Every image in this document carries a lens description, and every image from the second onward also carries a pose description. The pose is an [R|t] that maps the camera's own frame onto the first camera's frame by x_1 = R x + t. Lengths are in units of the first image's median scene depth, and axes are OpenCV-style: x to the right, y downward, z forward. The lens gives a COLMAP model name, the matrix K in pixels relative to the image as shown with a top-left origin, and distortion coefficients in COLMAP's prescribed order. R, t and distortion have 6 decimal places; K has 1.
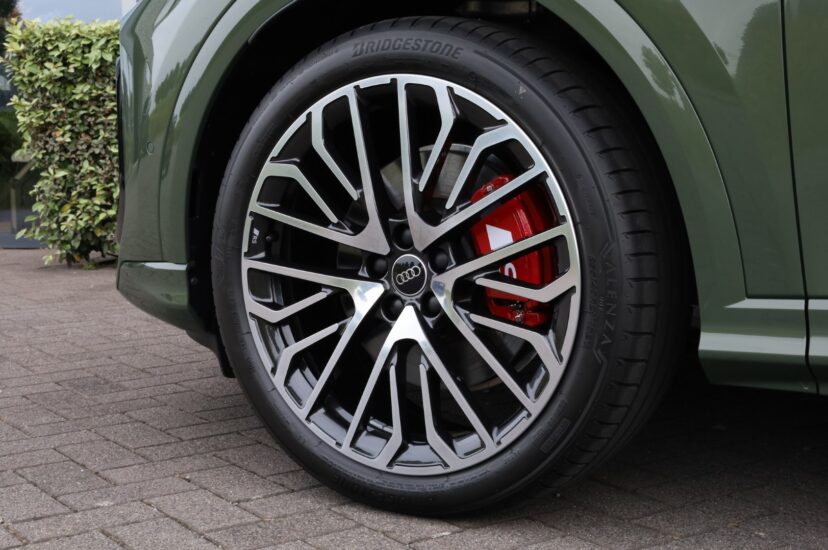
lens RADIAL K [[1298.2, 0, 414.0], [0, 1298.2, 275.0], [0, 0, 1]] dist [-0.007602, -0.003496]
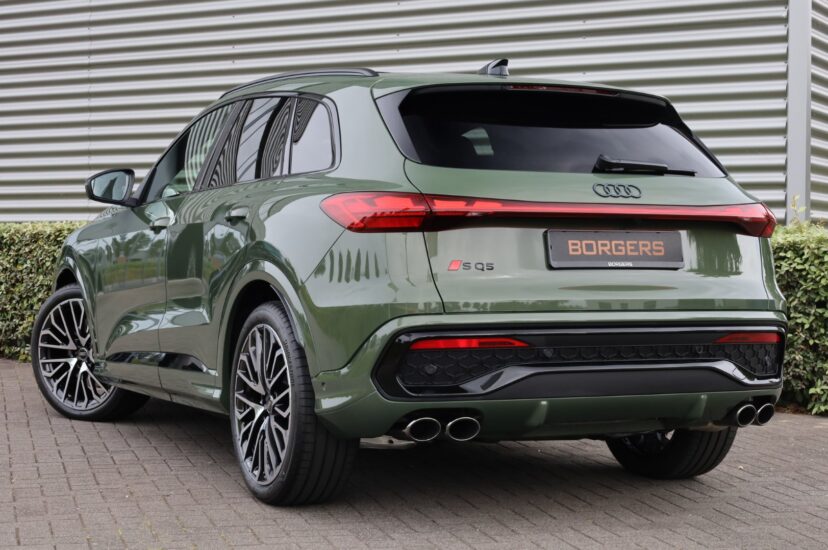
lens RADIAL K [[1470.4, 0, 458.1], [0, 1470.4, 272.8], [0, 0, 1]] dist [0.405082, 0.010583]
pose [[0.861747, -0.122530, -0.492319, 1.720241], [0.002001, 0.971210, -0.238216, 0.435340], [0.507334, 0.204297, 0.837183, -1.225335]]
